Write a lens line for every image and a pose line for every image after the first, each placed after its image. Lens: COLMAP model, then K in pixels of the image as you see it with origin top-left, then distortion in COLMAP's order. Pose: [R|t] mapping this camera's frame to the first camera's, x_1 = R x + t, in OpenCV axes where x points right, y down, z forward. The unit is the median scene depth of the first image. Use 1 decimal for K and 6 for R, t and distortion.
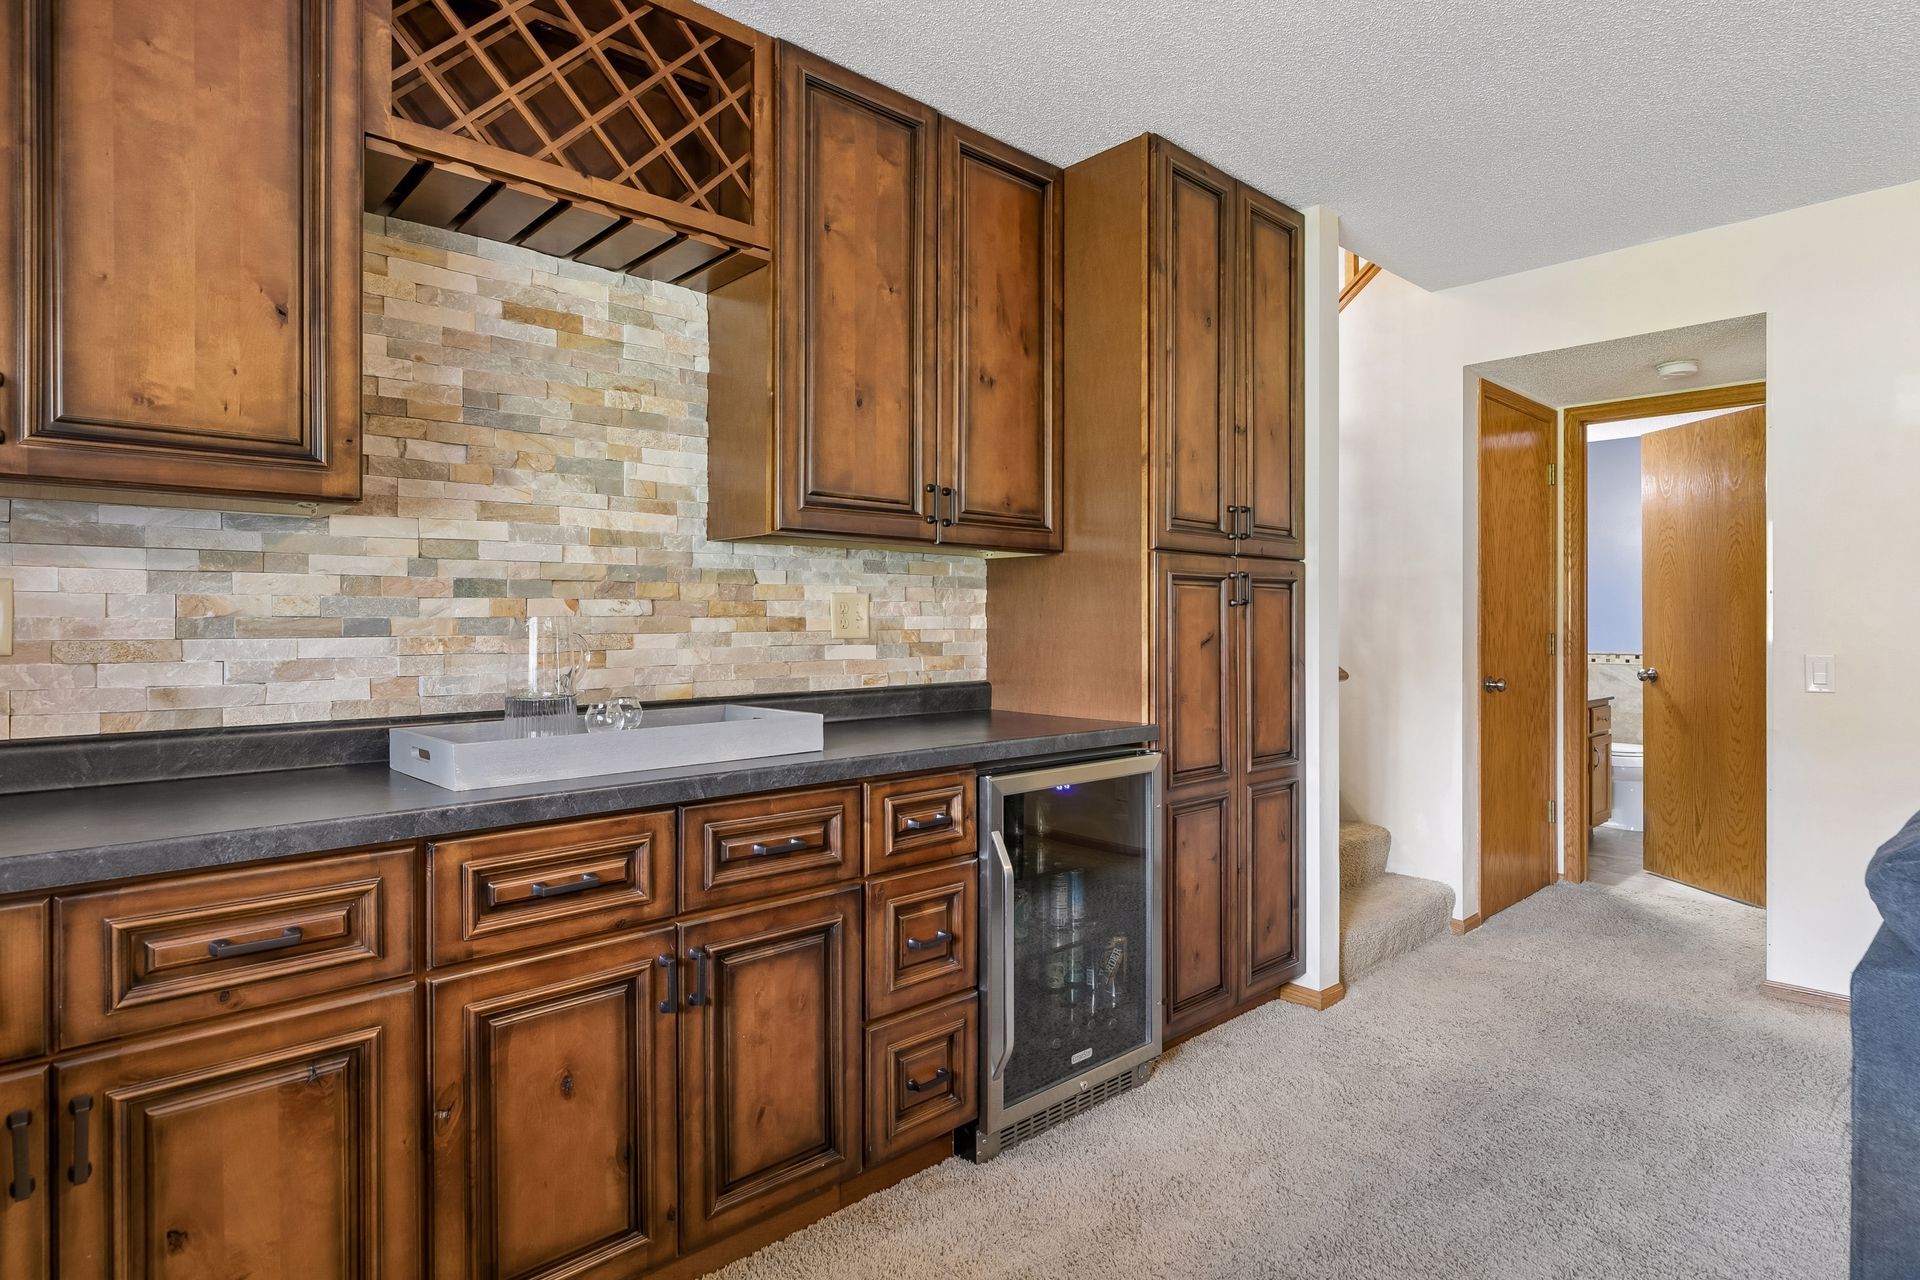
lens RADIAL K [[1062.6, 0, 1052.1], [0, 1062.6, 619.4], [0, 0, 1]] dist [0.002977, -0.000440]
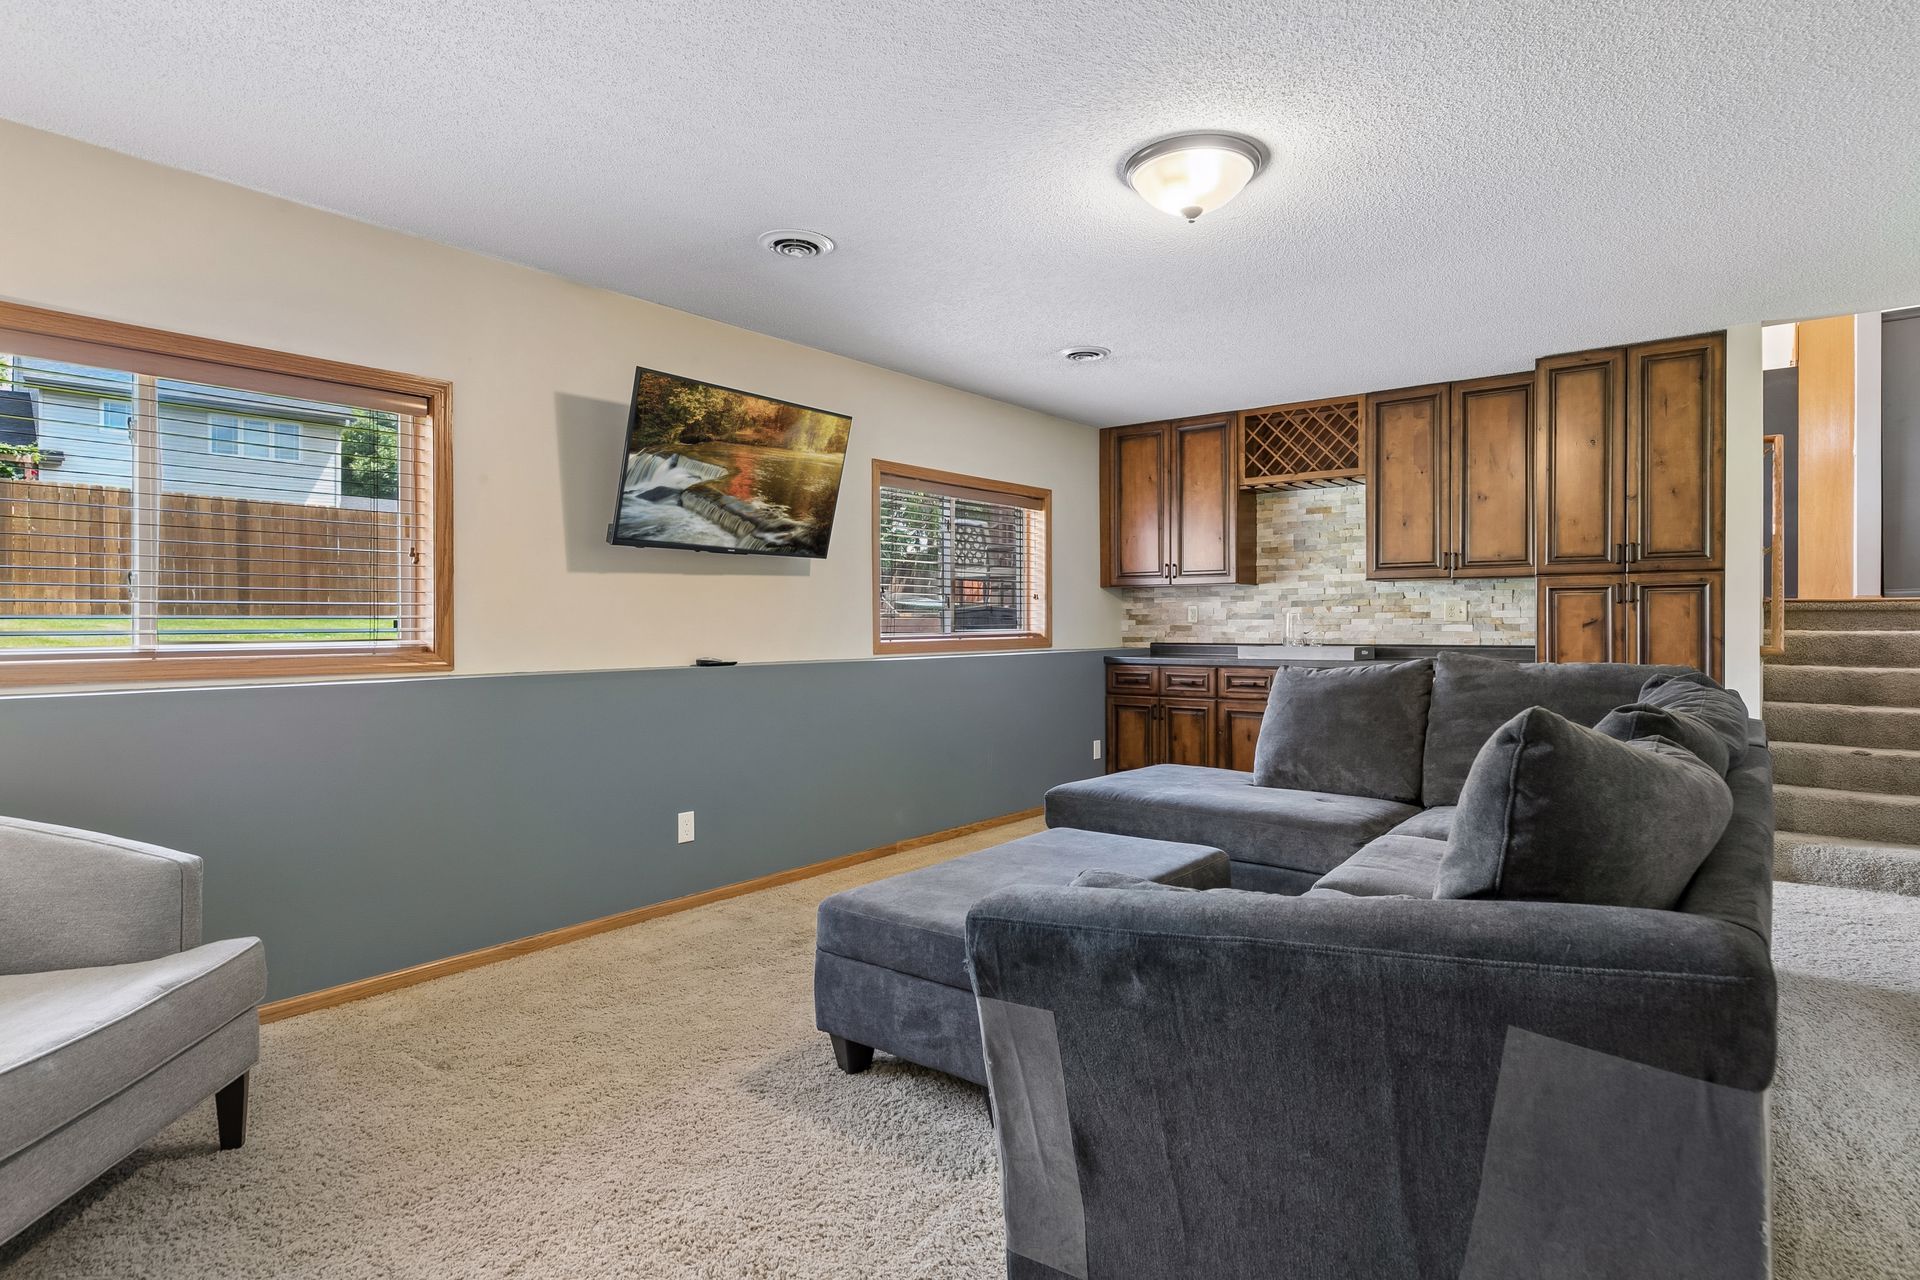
lens RADIAL K [[1062.6, 0, 952.8], [0, 1062.6, 645.7], [0, 0, 1]] dist [0.002977, -0.000440]
pose [[0.103965, 0.023406, -0.994306, 2.362739], [0.005432, 0.999695, 0.024101, 0.012442], [0.994566, -0.007907, 0.103806, -0.314690]]
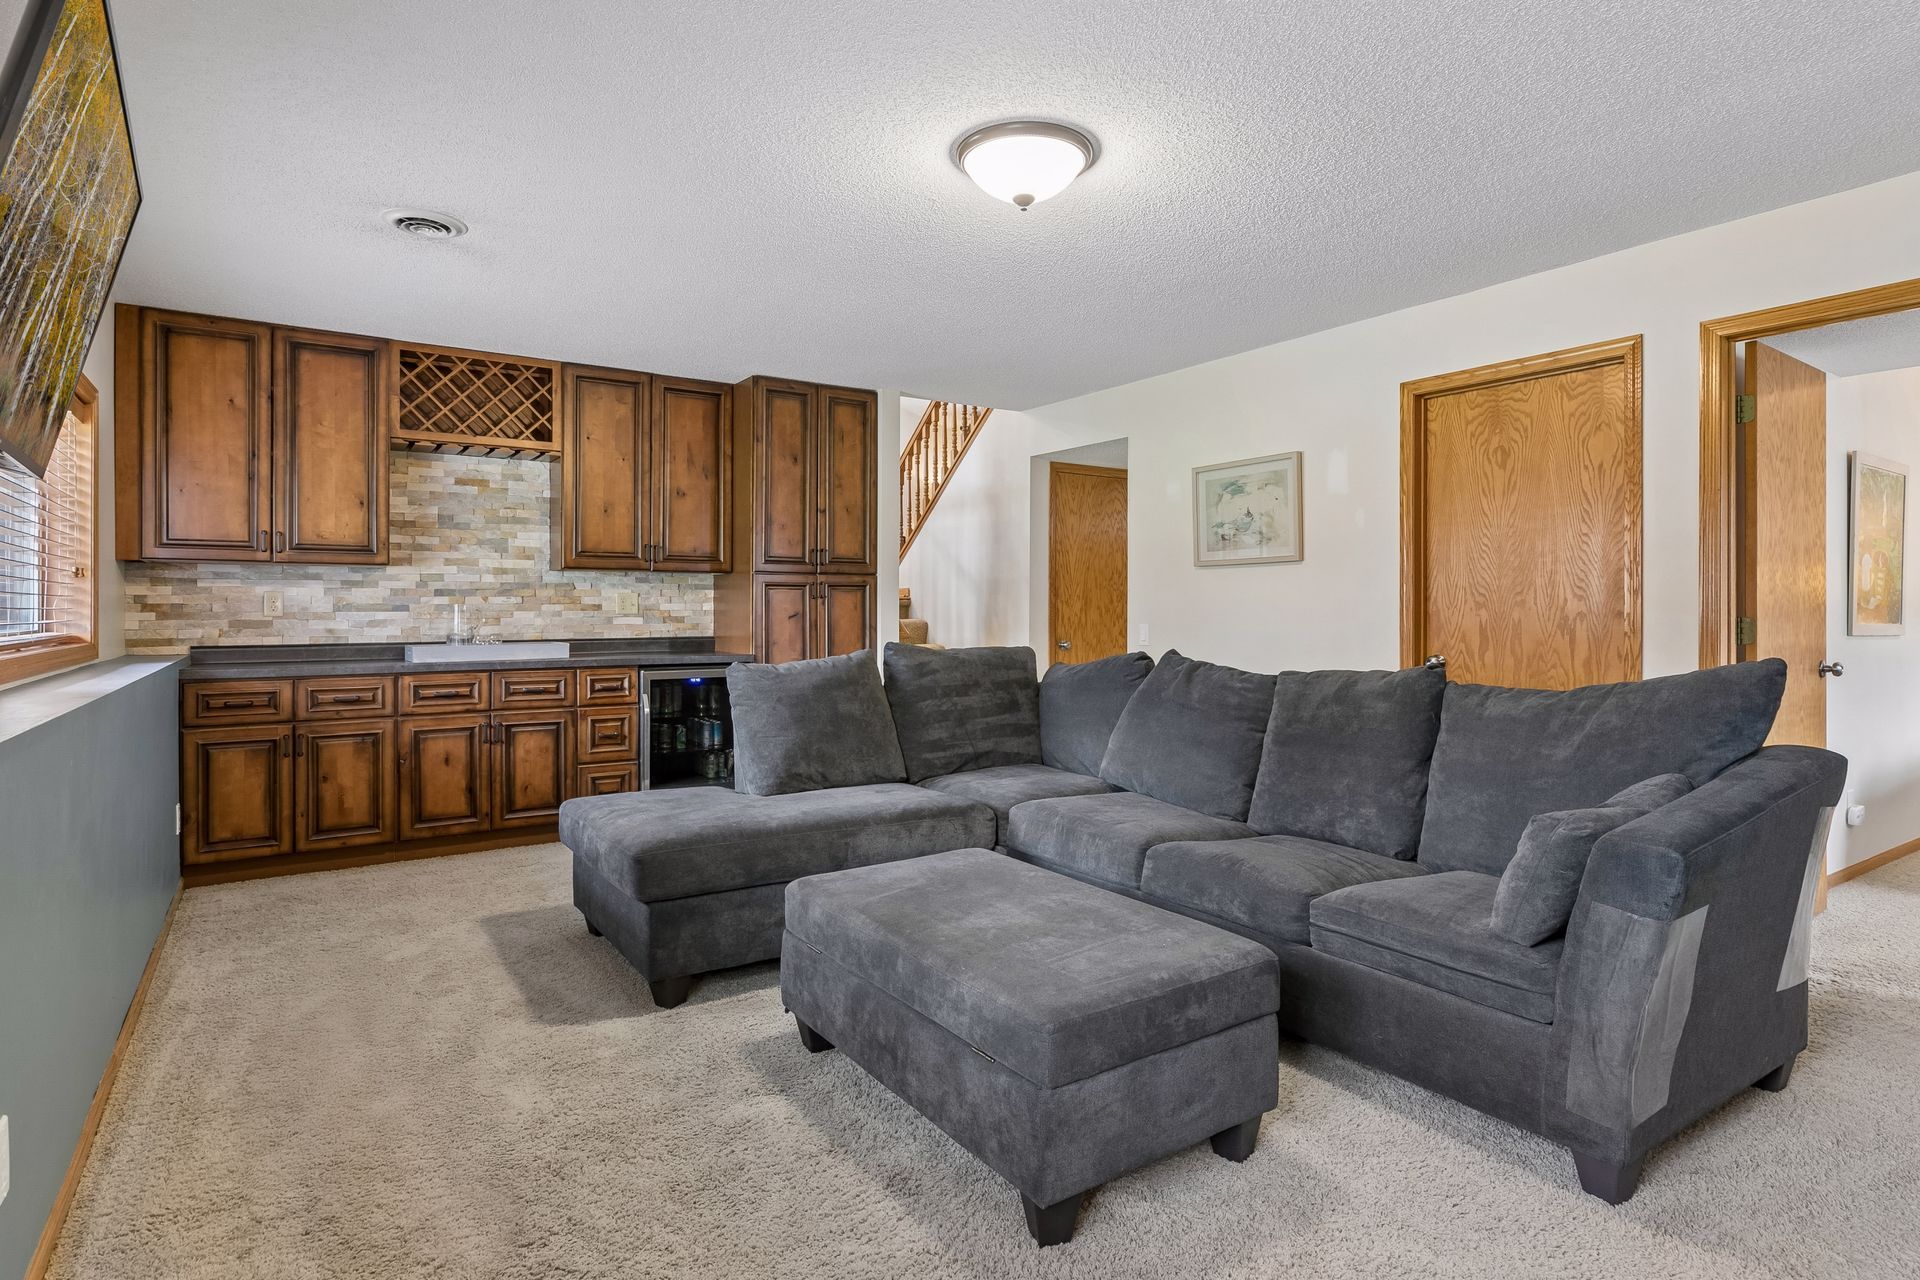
lens RADIAL K [[1062.6, 0, 1036.0], [0, 1062.6, 607.5], [0, 0, 1]] dist [0.002977, -0.000440]
pose [[0.988293, 0.000161, -0.152569, 1.200077], [-0.000082, 1.000000, 0.000526, 0.004435], [0.152569, -0.000508, 0.988293, -1.247298]]
